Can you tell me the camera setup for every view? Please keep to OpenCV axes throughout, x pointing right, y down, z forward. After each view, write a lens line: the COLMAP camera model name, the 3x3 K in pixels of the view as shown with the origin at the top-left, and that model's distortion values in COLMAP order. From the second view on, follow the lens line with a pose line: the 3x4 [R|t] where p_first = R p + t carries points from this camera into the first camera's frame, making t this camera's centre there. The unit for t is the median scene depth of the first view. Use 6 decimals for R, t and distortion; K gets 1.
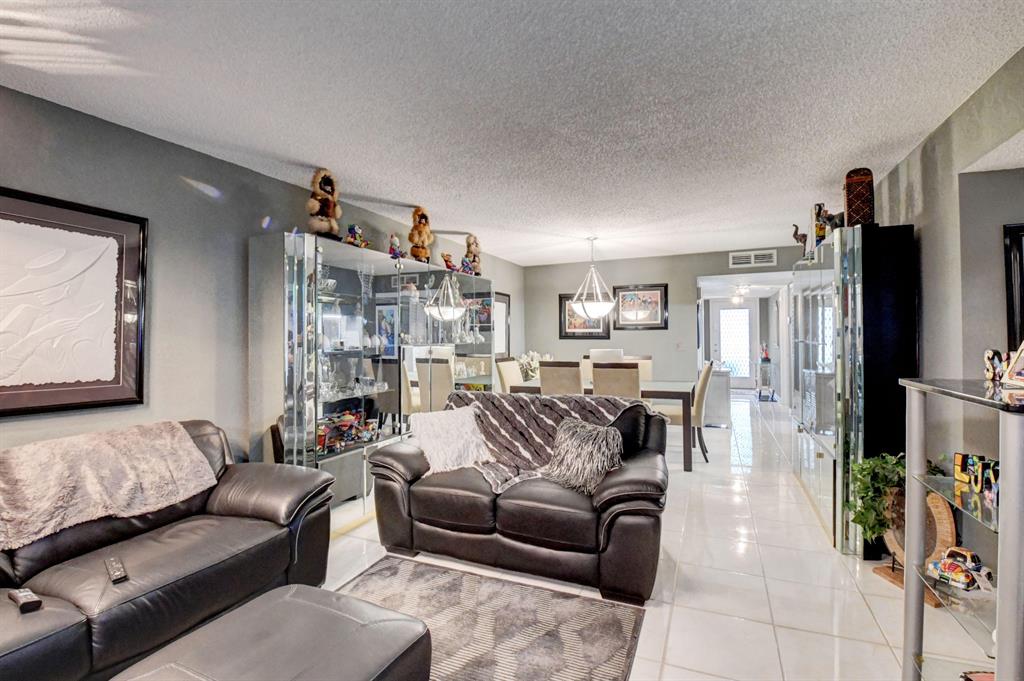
lens RADIAL K [[449.9, 0, 520.5], [0, 449.9, 334.8], [0, 0, 1]] dist [0.004867, -0.017363]
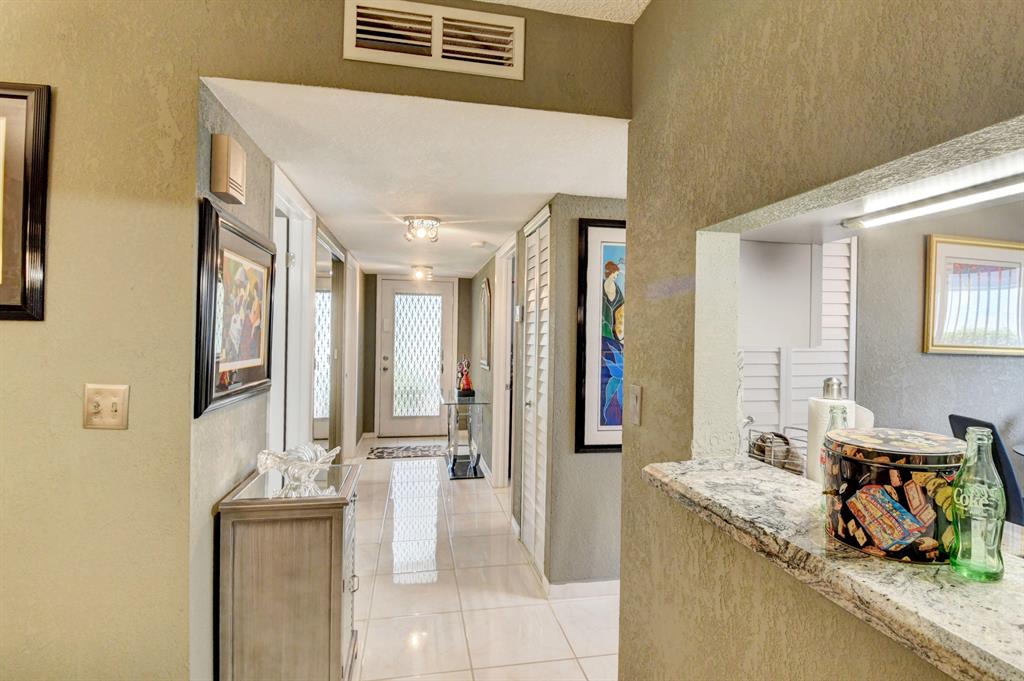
lens RADIAL K [[463.4, 0, 507.3], [0, 463.4, 334.1], [0, 0, 1]] dist [0.004171, -0.001145]
pose [[0.828247, 0.026248, 0.559748, 0.359190], [-0.025982, 0.999627, -0.008430, -0.008920], [-0.559761, -0.007561, 0.828620, 0.672669]]
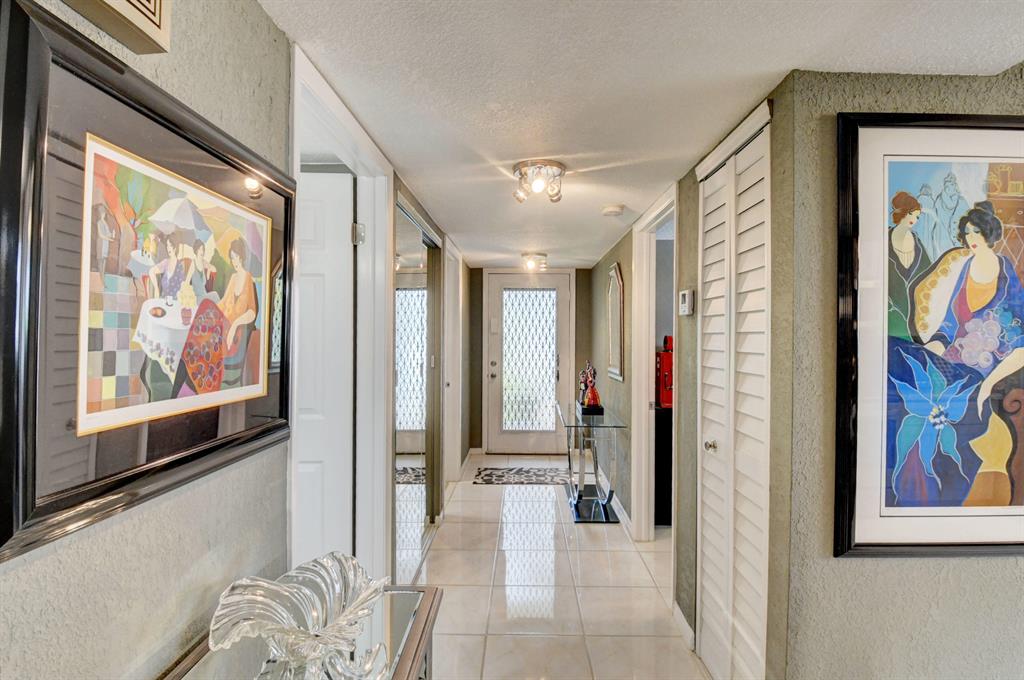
lens RADIAL K [[449.9, 0, 520.7], [0, 449.9, 338.5], [0, 0, 1]] dist [0.004867, -0.017363]
pose [[0.923778, 0.012435, 0.382727, 0.414297], [-0.014986, 0.999881, 0.003685, -0.009577], [-0.382635, -0.009140, 0.923854, 0.817126]]
